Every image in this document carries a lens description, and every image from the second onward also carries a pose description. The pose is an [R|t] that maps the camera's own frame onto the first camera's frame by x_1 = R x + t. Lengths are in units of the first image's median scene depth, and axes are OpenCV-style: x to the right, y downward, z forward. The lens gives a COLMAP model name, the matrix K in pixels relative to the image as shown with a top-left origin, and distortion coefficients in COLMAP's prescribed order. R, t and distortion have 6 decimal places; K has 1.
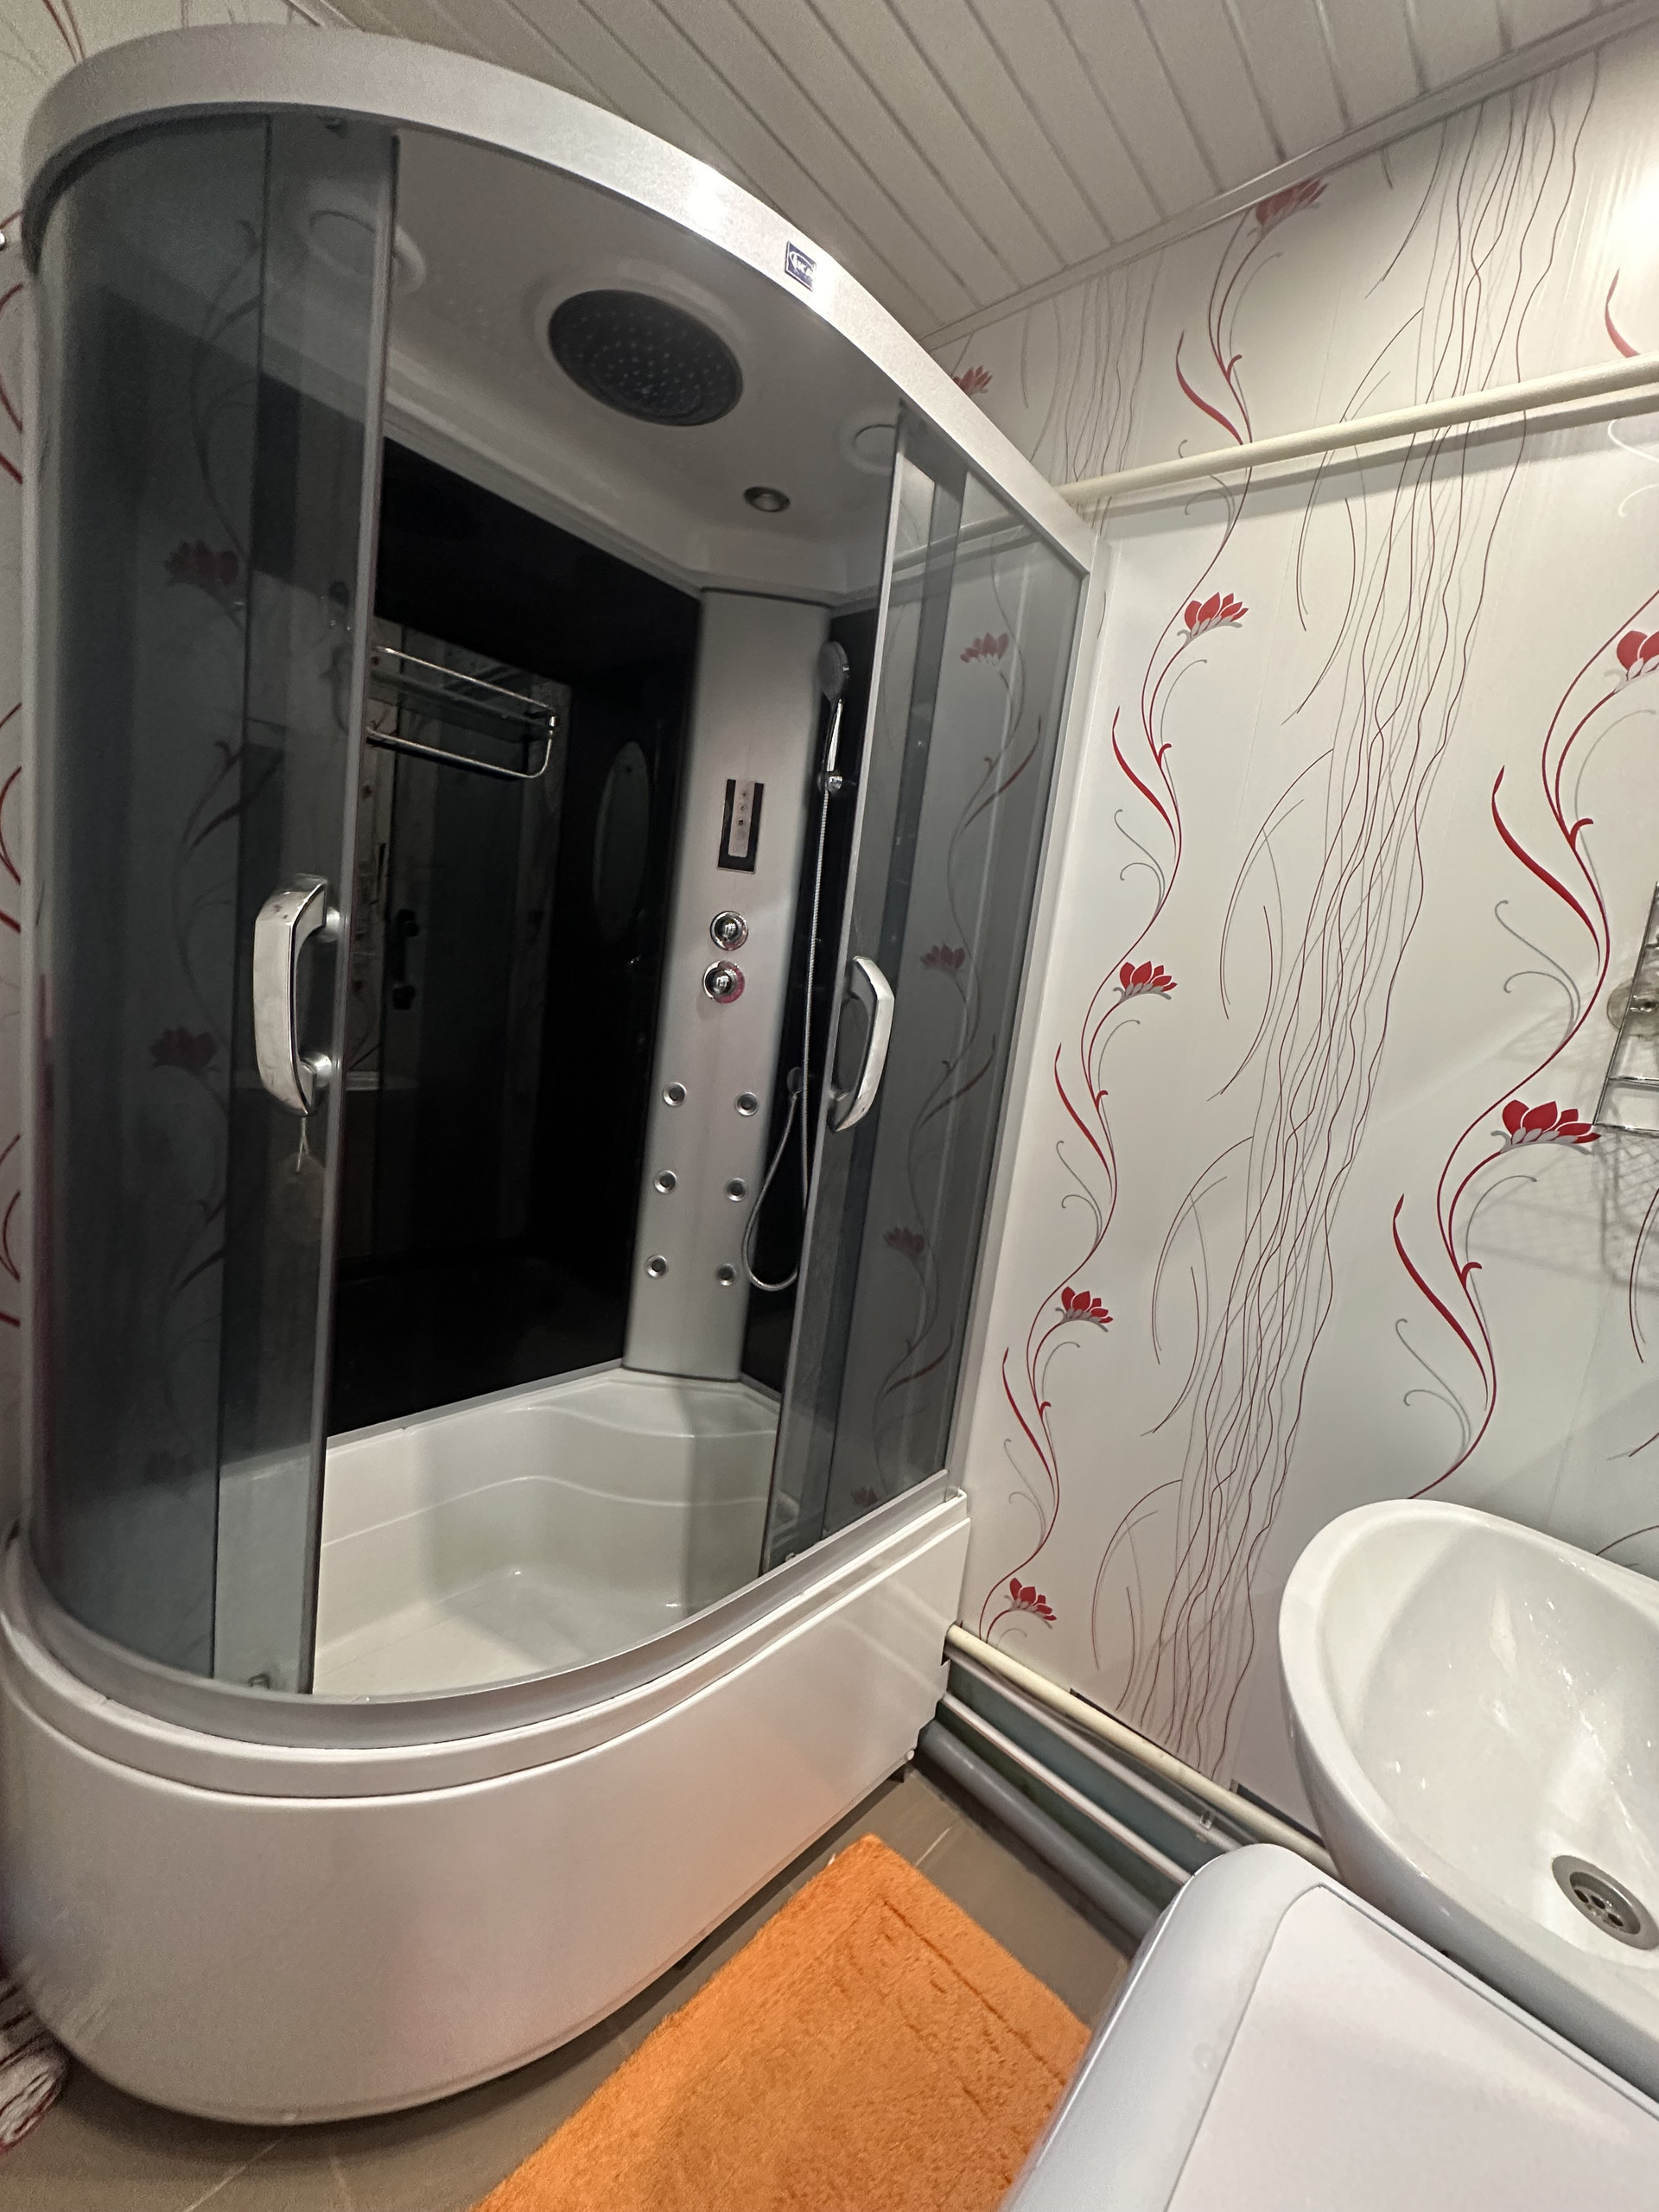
lens RADIAL K [[879.4, 0, 838.6], [0, 879.4, 1109.0], [0, 0, 1]] dist [-0.004269, 0.000651]
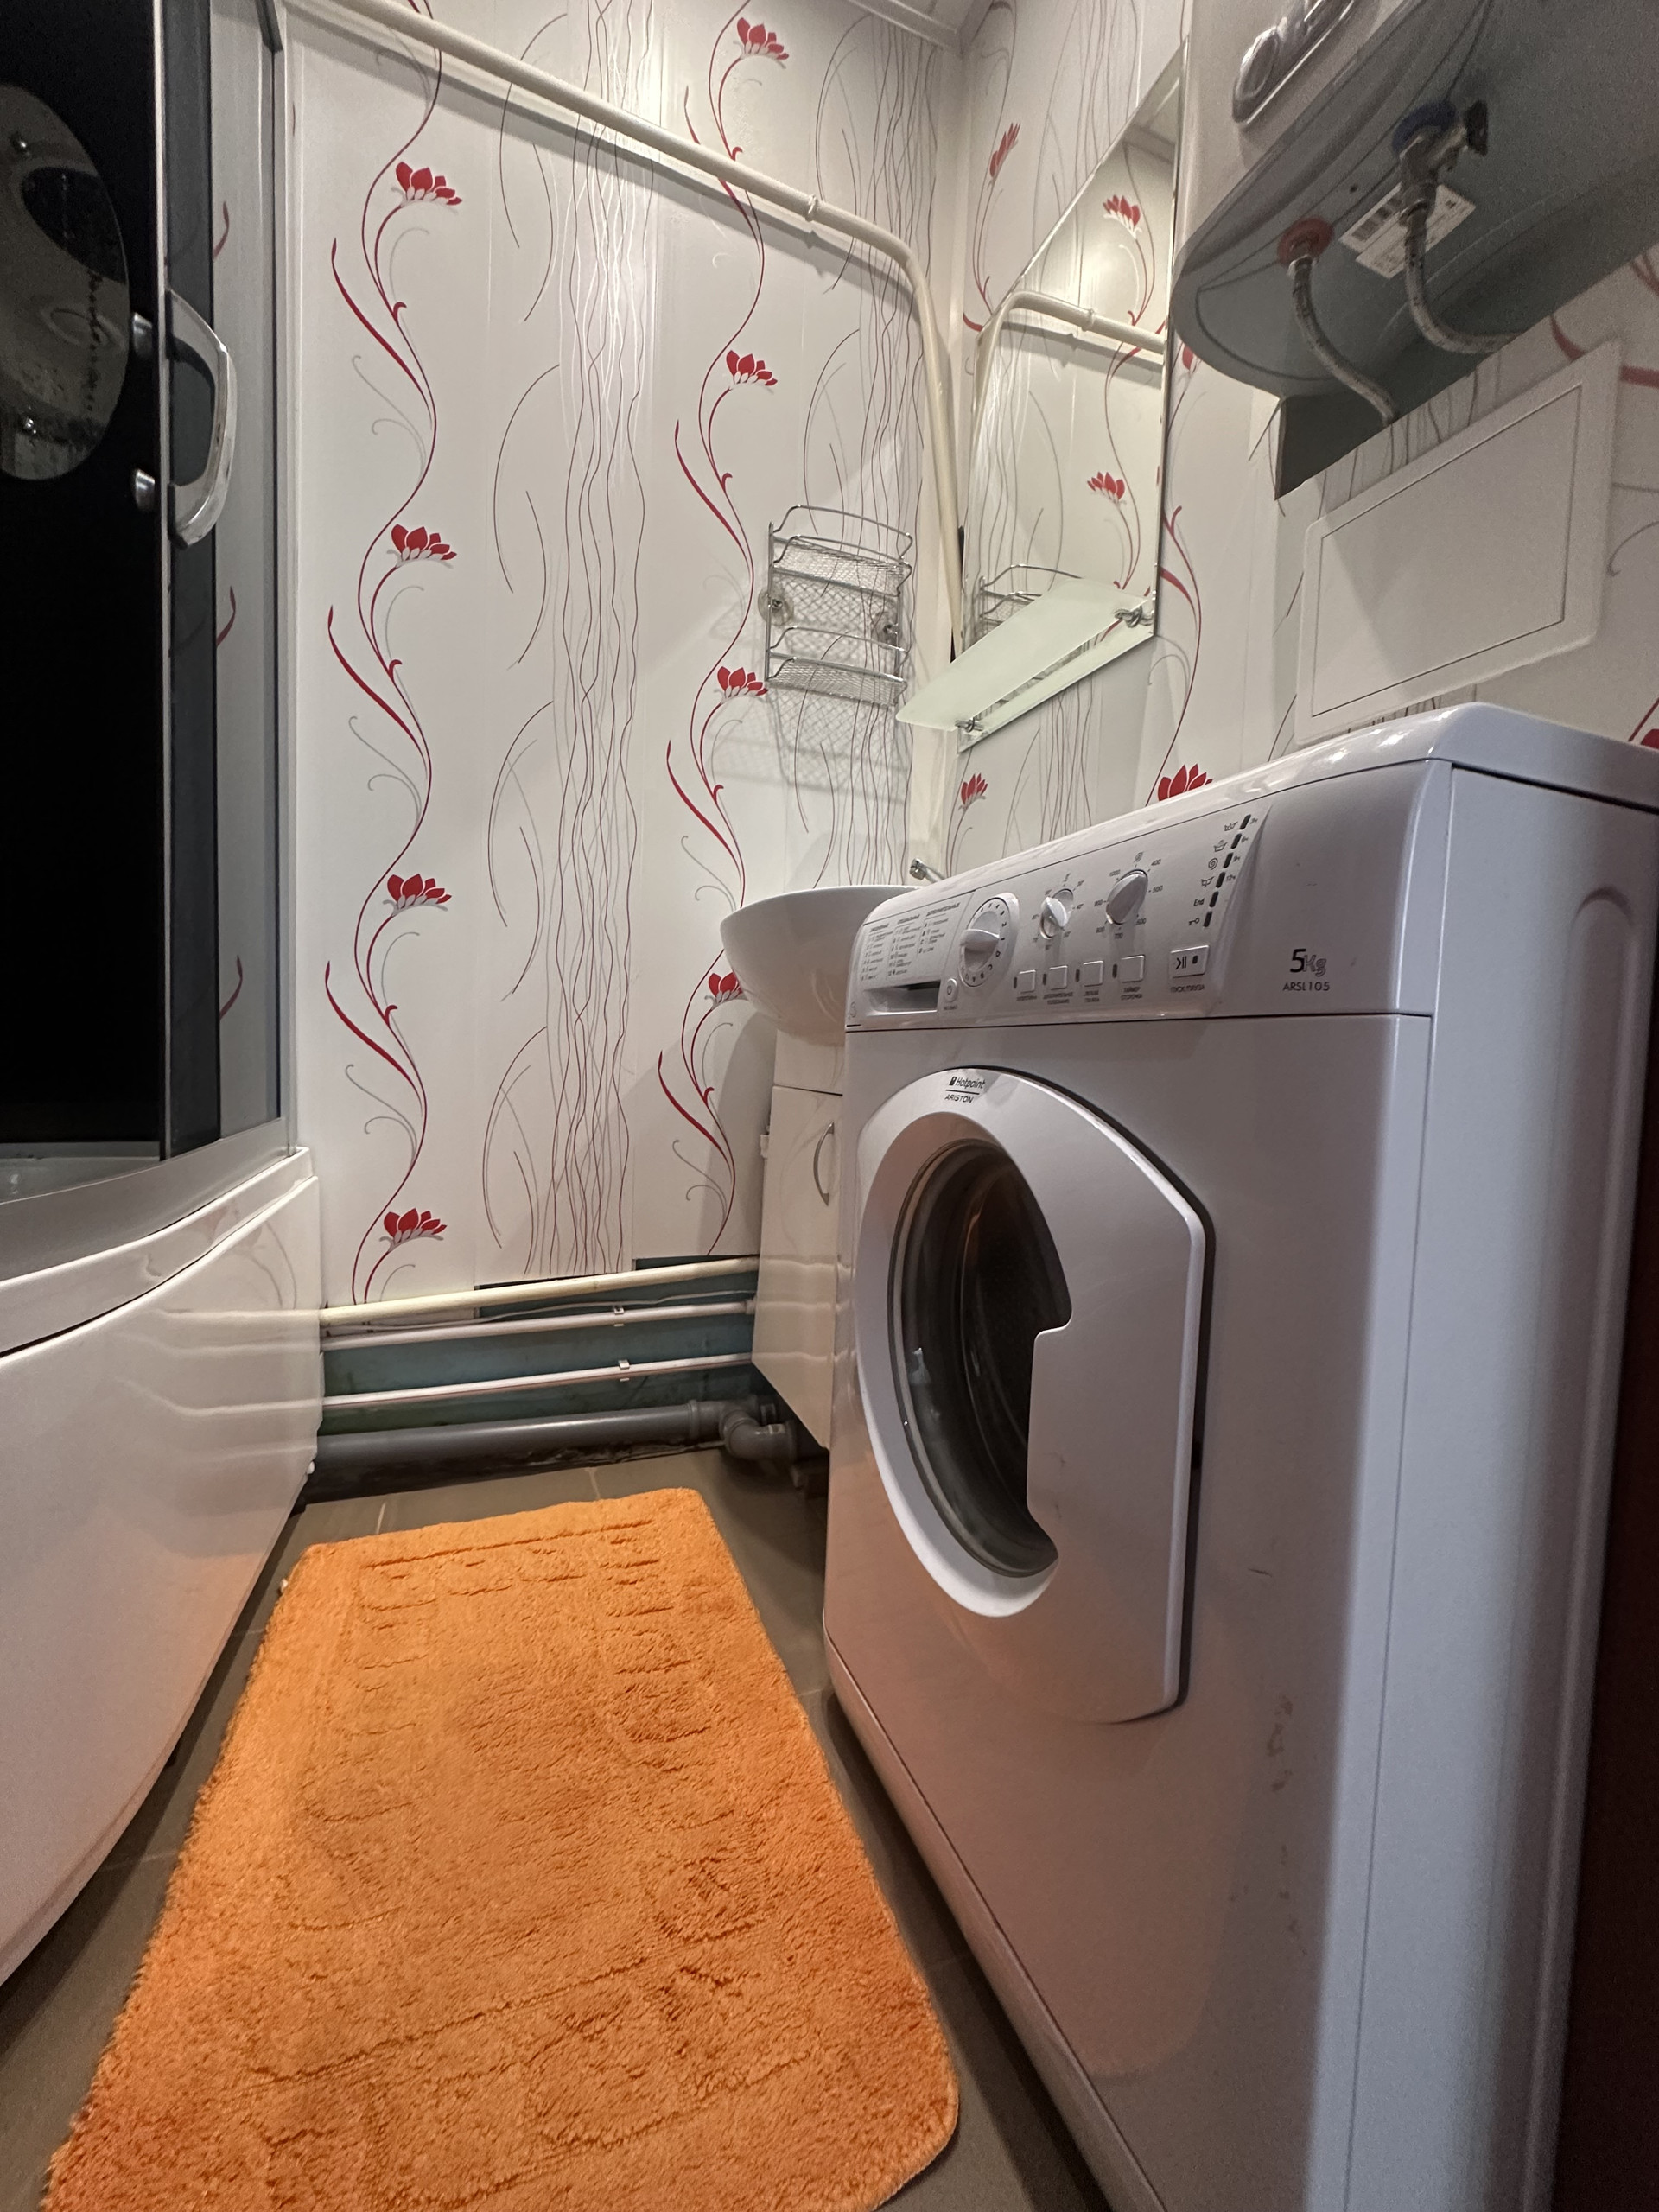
lens RADIAL K [[879.4, 0, 835.1], [0, 879.4, 1101.5], [0, 0, 1]] dist [-0.004269, 0.000651]
pose [[0.448544, -0.168757, 0.877684, -0.486844], [0.154785, 0.981841, 0.109680, 0.501250], [-0.880256, 0.086656, 0.466520, 0.187010]]
